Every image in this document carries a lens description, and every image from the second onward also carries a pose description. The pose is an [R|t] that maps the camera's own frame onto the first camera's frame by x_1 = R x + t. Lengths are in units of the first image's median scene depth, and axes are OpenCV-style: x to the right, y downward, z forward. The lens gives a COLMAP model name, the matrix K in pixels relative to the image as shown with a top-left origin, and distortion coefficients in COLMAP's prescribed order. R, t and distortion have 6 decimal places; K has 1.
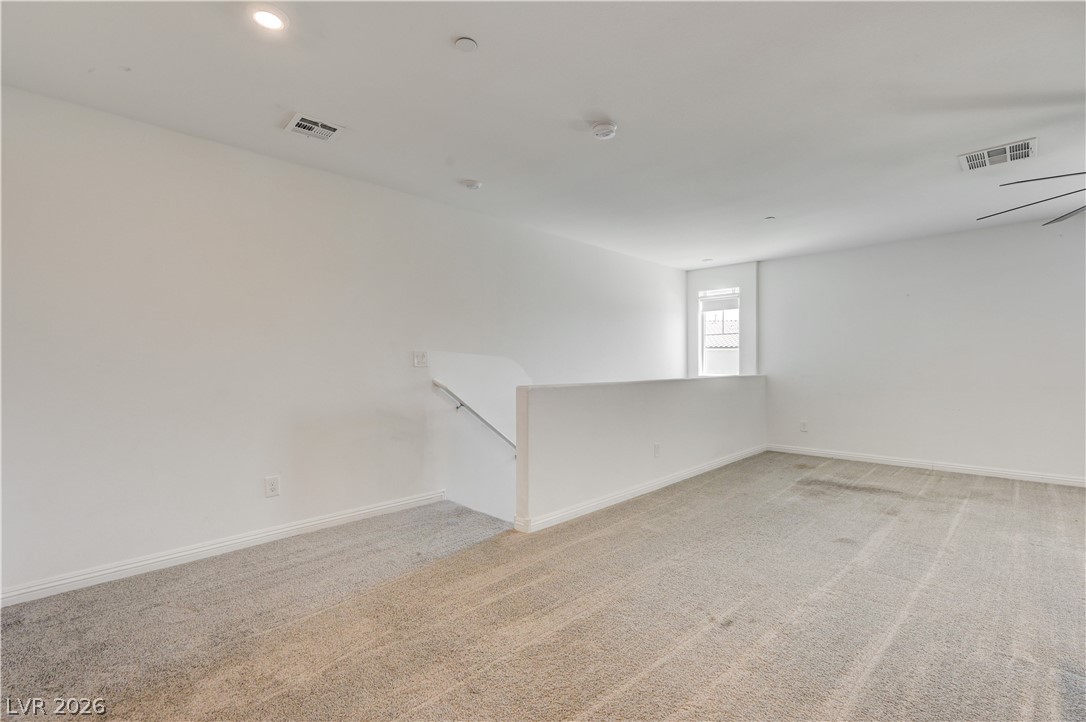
lens RADIAL K [[483.7, 0, 553.8], [0, 483.7, 361.2], [0, 0, 1]] dist [-0.001176, -0.000361]
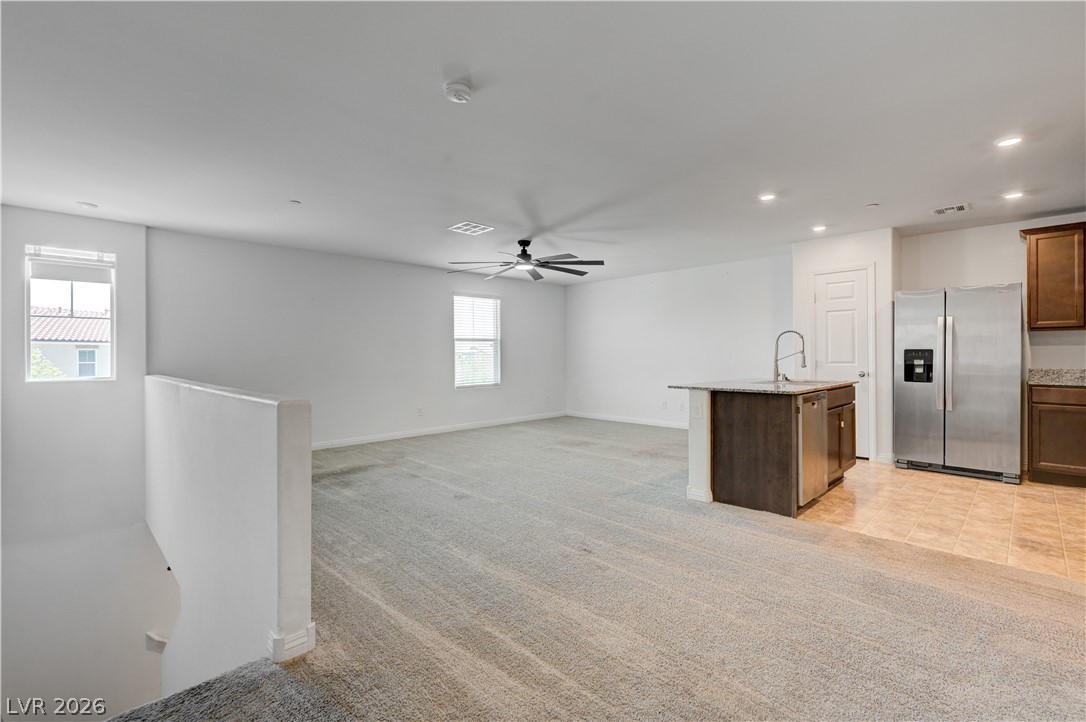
lens RADIAL K [[483.7, 0, 546.2], [0, 483.7, 353.7], [0, 0, 1]] dist [-0.001176, -0.000361]
pose [[0.016056, 0.006389, 0.999851, -0.654834], [0.000857, 0.999979, -0.006404, -0.001114], [-0.999871, 0.000960, 0.016050, 0.715523]]
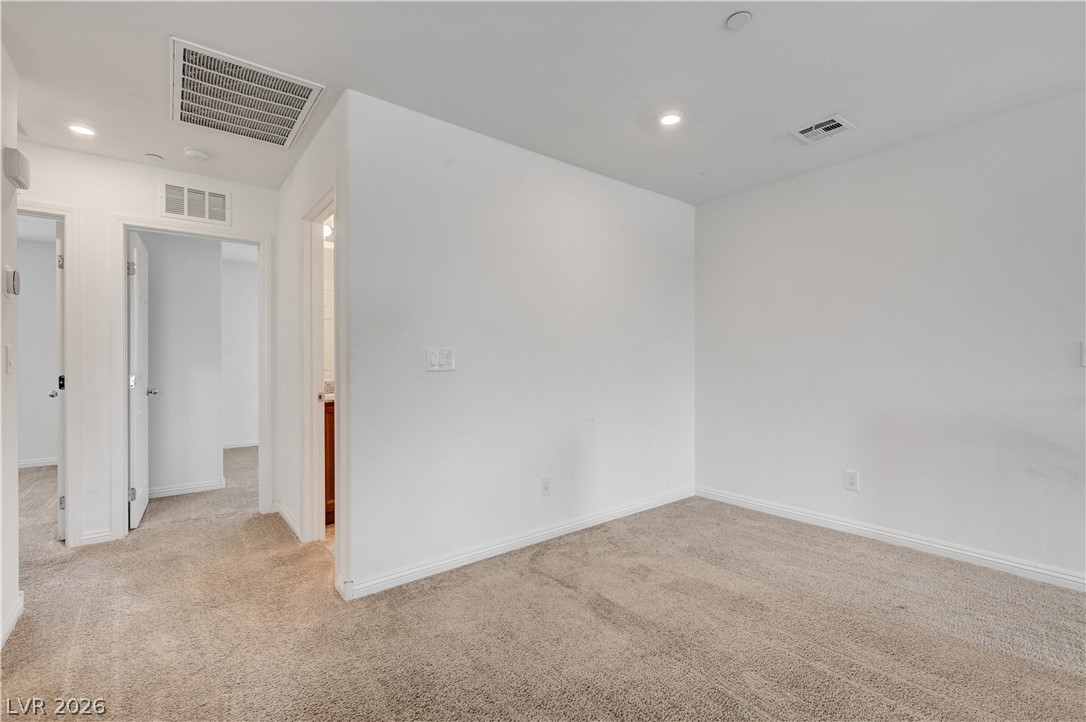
lens RADIAL K [[483.7, 0, 545.8], [0, 483.7, 363.2], [0, 0, 1]] dist [-0.001176, -0.000361]
pose [[-0.134620, 0.010097, -0.990846, 0.499681], [0.006009, 0.999938, 0.009373, -0.002511], [0.990879, -0.004693, -0.134672, 0.482461]]
